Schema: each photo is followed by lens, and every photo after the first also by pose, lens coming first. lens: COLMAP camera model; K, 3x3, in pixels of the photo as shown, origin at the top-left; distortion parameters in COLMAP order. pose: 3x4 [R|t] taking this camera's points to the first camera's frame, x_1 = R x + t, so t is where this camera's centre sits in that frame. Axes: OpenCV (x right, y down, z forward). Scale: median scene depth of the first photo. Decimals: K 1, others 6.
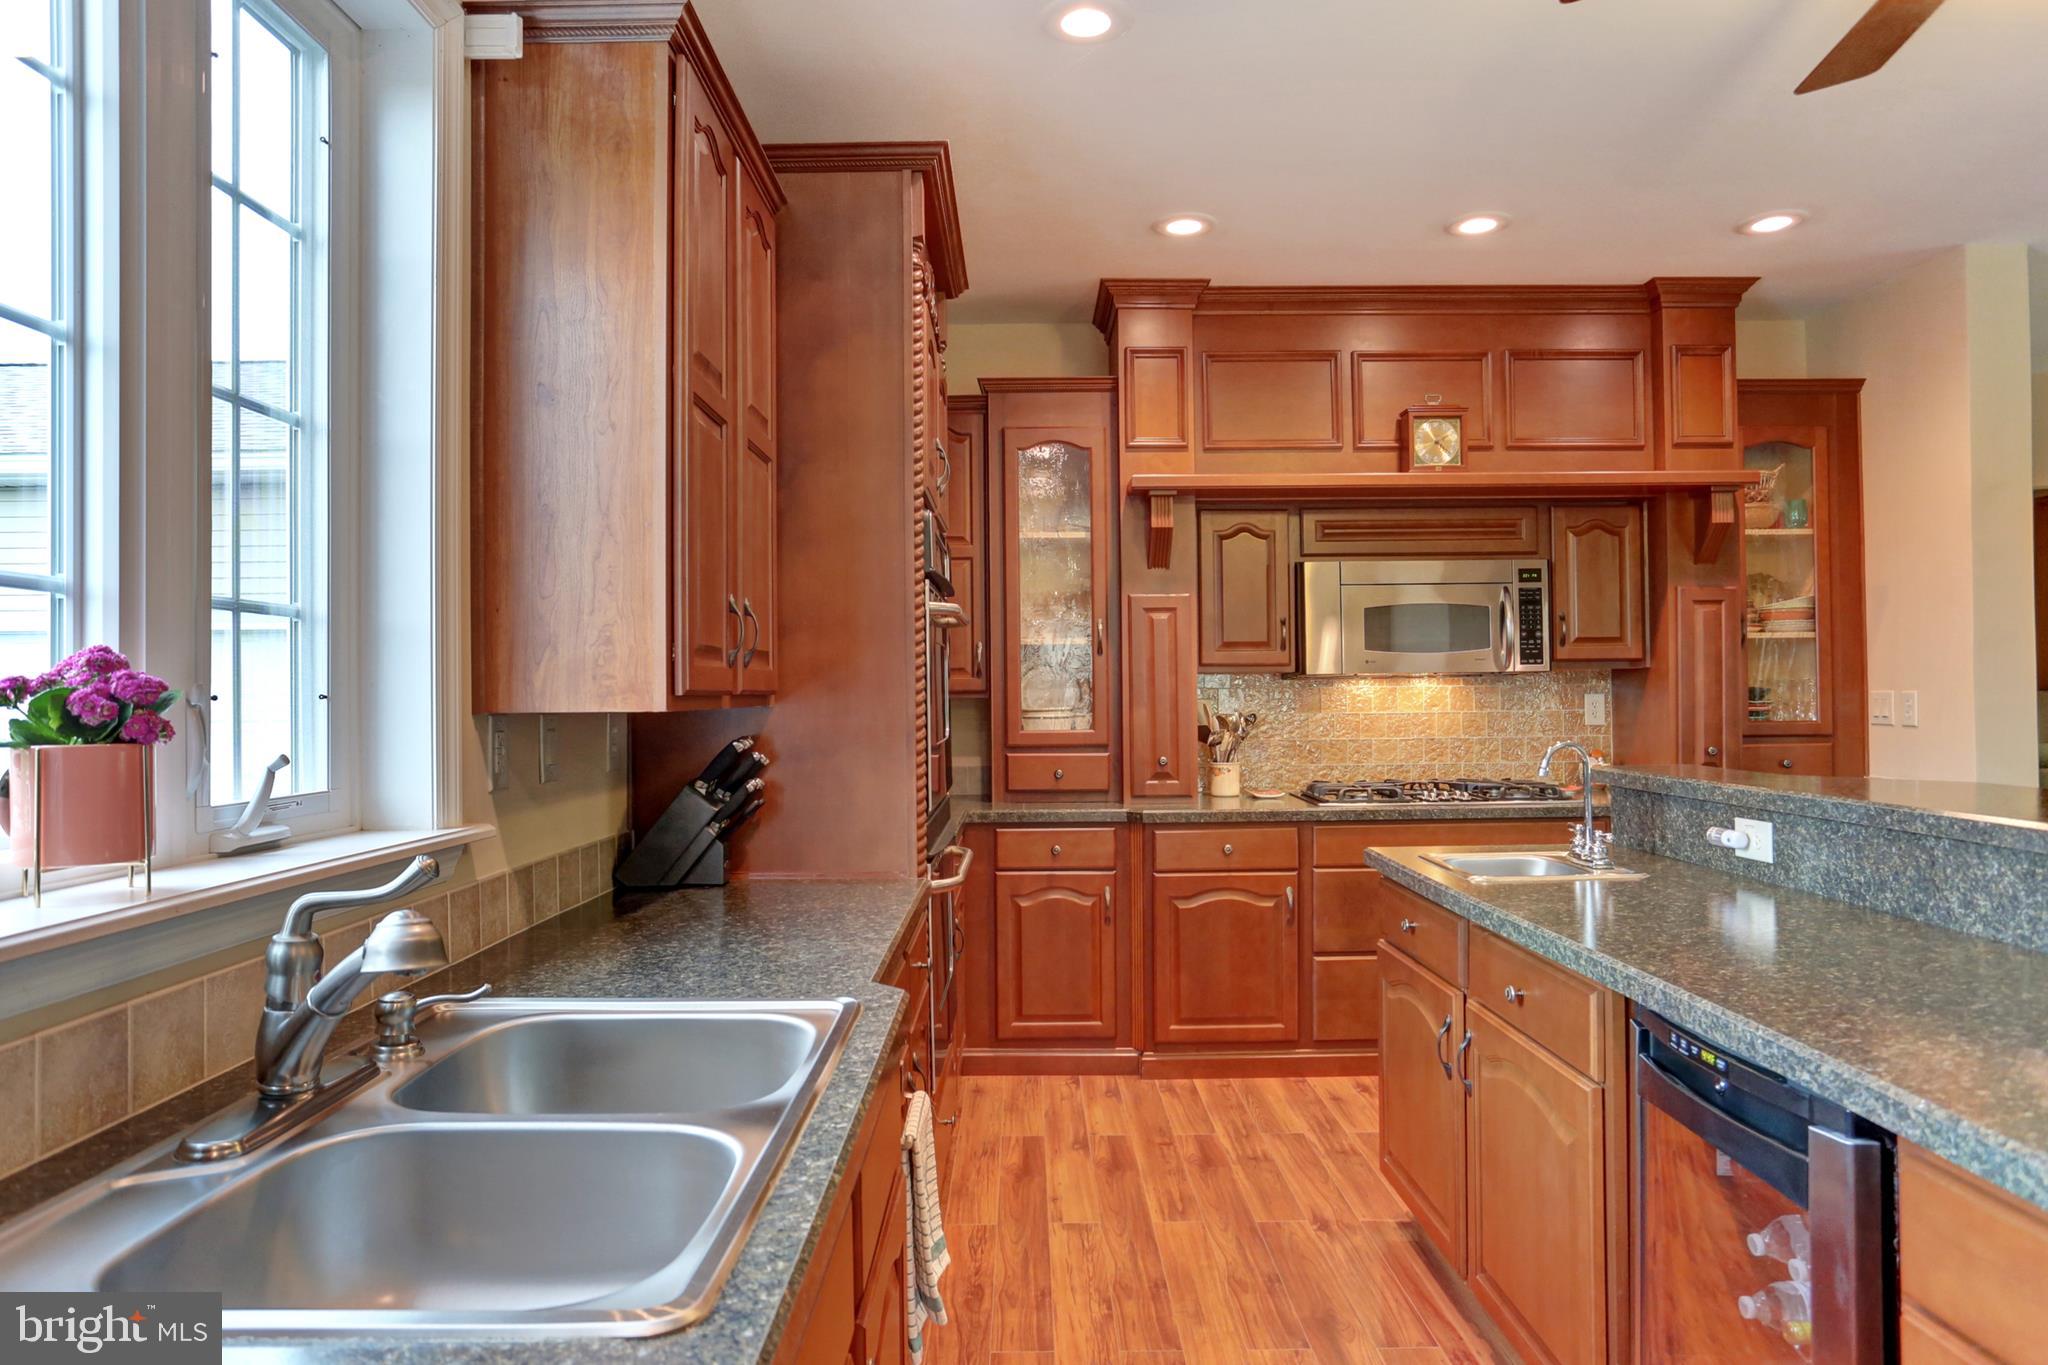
lens RADIAL K [[1259.7, 0, 1024.5], [0, 1259.7, 671.5], [0, 0, 1]] dist [-0.023885, -0.000122]
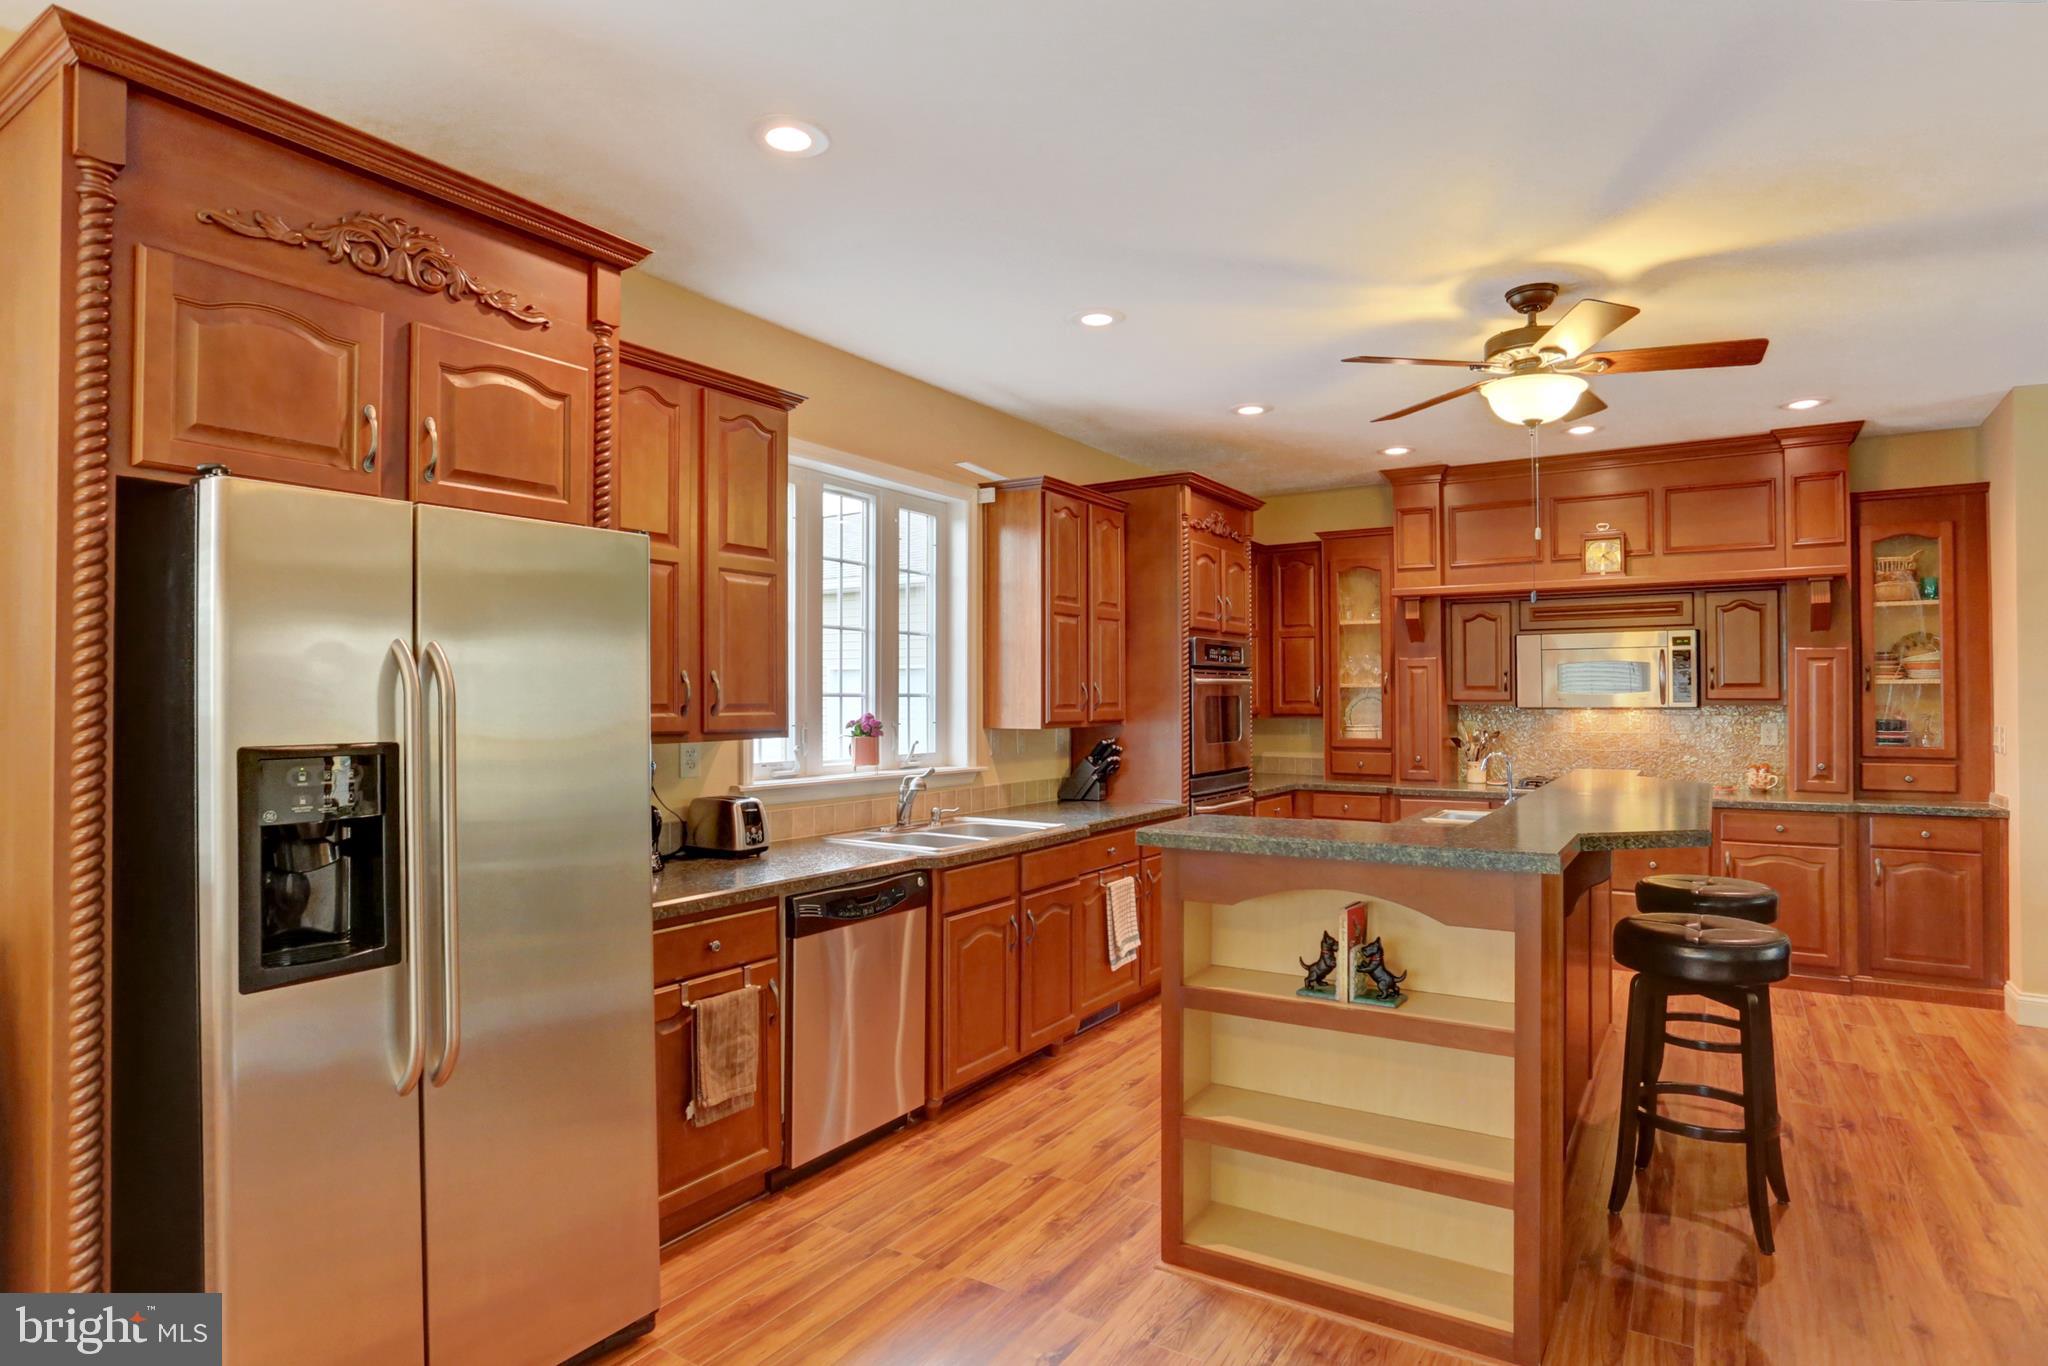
lens RADIAL K [[1072.8, 0, 1014.8], [0, 1072.8, 691.1], [0, 0, 1]] dist [-0.066591, 0.031171]
pose [[0.833848, 0.004189, -0.551978, 0.562058], [0.002816, 0.999926, 0.011842, -0.046273], [0.551987, -0.011428, 0.833774, -0.586131]]
